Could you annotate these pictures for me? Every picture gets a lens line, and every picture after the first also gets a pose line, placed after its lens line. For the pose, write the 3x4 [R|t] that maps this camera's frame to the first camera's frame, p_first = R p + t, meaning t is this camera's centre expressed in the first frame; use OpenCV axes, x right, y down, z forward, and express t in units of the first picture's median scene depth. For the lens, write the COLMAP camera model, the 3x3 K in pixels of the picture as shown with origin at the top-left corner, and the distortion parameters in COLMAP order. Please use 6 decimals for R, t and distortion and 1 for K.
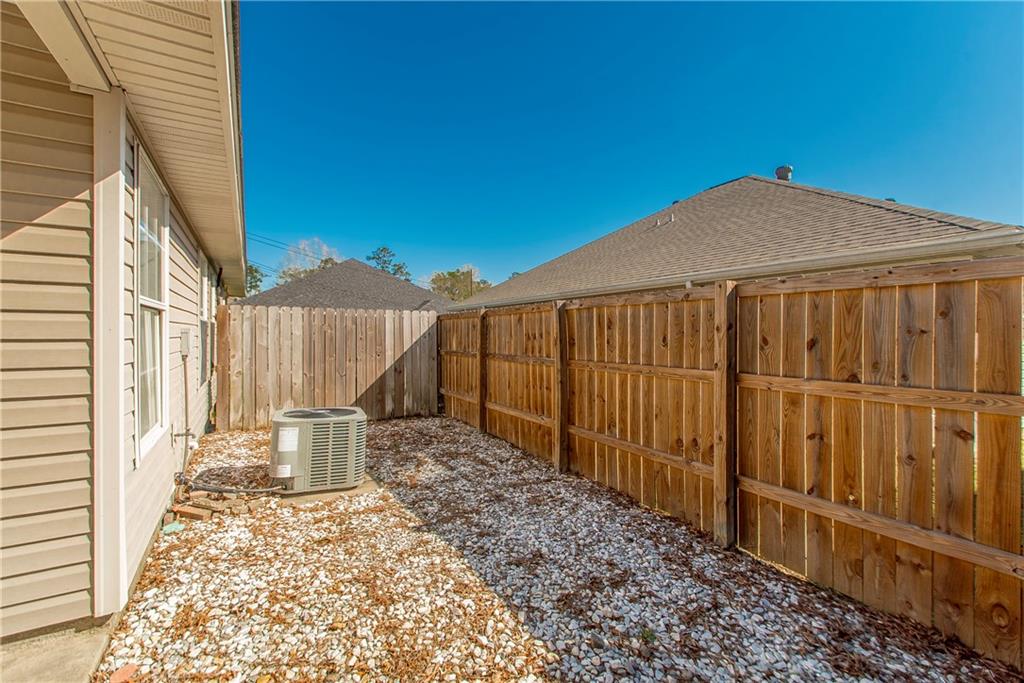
lens RADIAL K [[430.2, 0, 516.0], [0, 430.2, 338.0], [0, 0, 1]] dist [0.005143, -0.002182]
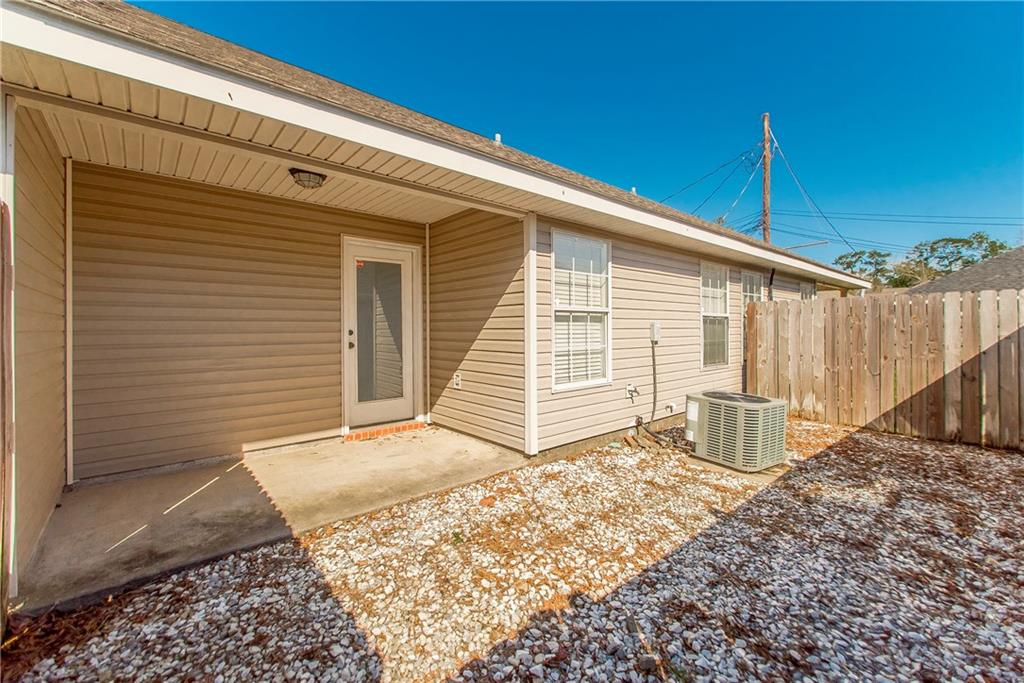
lens RADIAL K [[430.2, 0, 515.8], [0, 430.2, 332.1], [0, 0, 1]] dist [0.005143, -0.002182]
pose [[0.154152, 0.007062, -0.988022, 0.610310], [-0.005387, 0.999966, 0.006307, 0.002374], [0.988032, 0.004350, 0.154185, 0.300008]]
